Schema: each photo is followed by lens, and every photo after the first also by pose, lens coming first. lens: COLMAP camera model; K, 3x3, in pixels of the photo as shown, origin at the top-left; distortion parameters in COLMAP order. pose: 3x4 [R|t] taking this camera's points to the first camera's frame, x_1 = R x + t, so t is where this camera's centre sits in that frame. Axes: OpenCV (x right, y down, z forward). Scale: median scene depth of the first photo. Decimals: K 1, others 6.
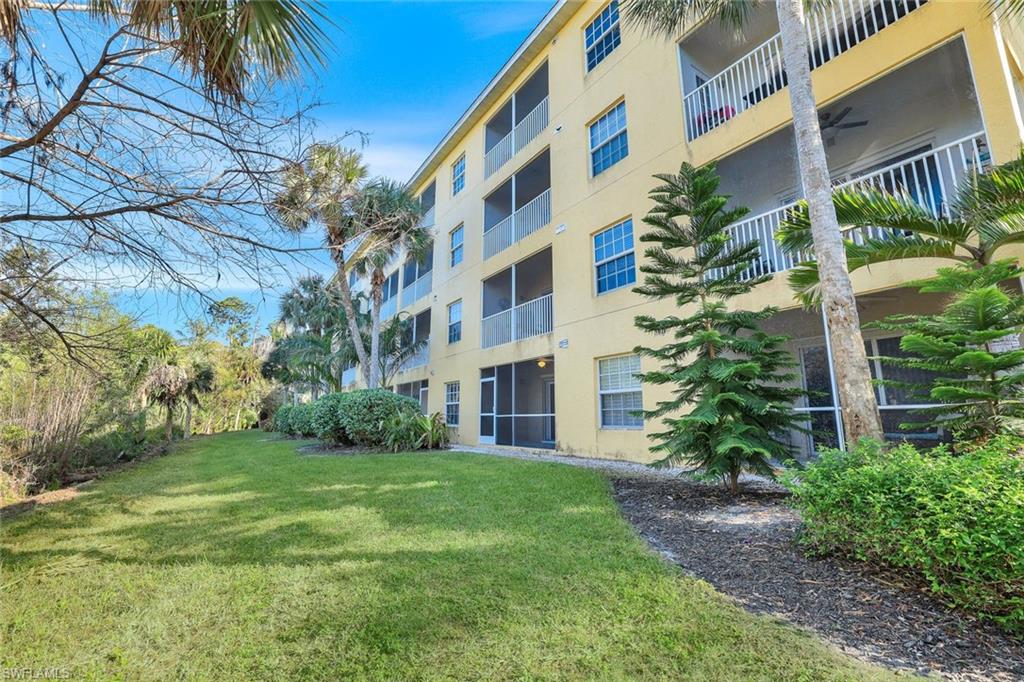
lens RADIAL K [[446.9, 0, 511.2], [0, 446.9, 335.6], [0, 0, 1]] dist [-0.037020, 0.011619]
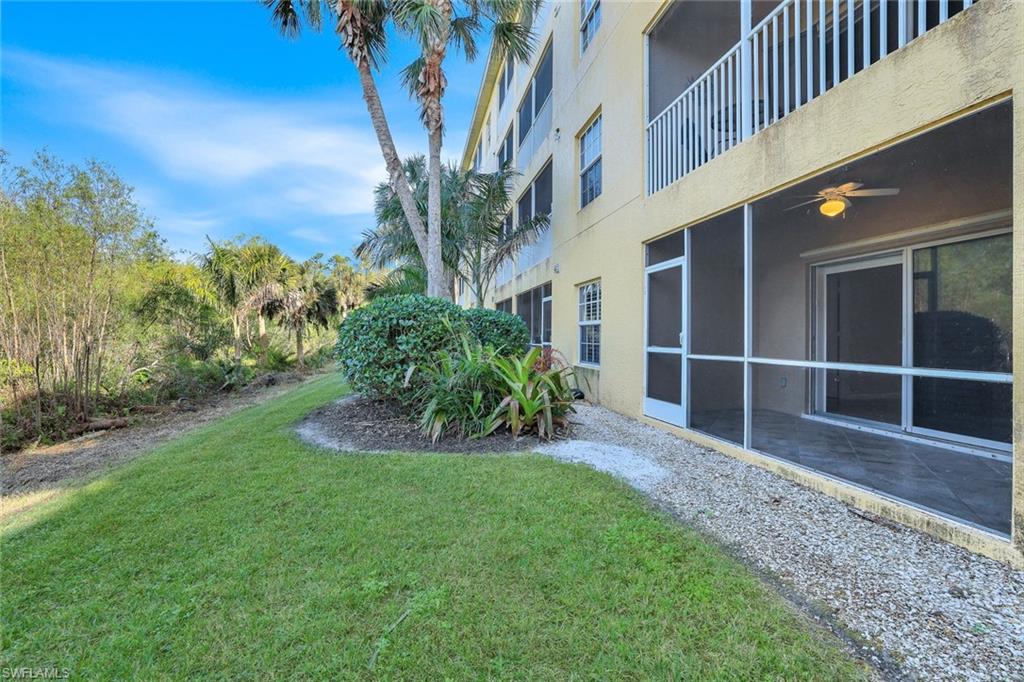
lens RADIAL K [[446.9, 0, 504.4], [0, 446.9, 338.8], [0, 0, 1]] dist [-0.037020, 0.011619]
pose [[0.930399, 0.004209, -0.366524, -0.040404], [0.065927, 0.981706, 0.178625, 0.084163], [0.360570, -0.190357, 0.913101, 0.577696]]
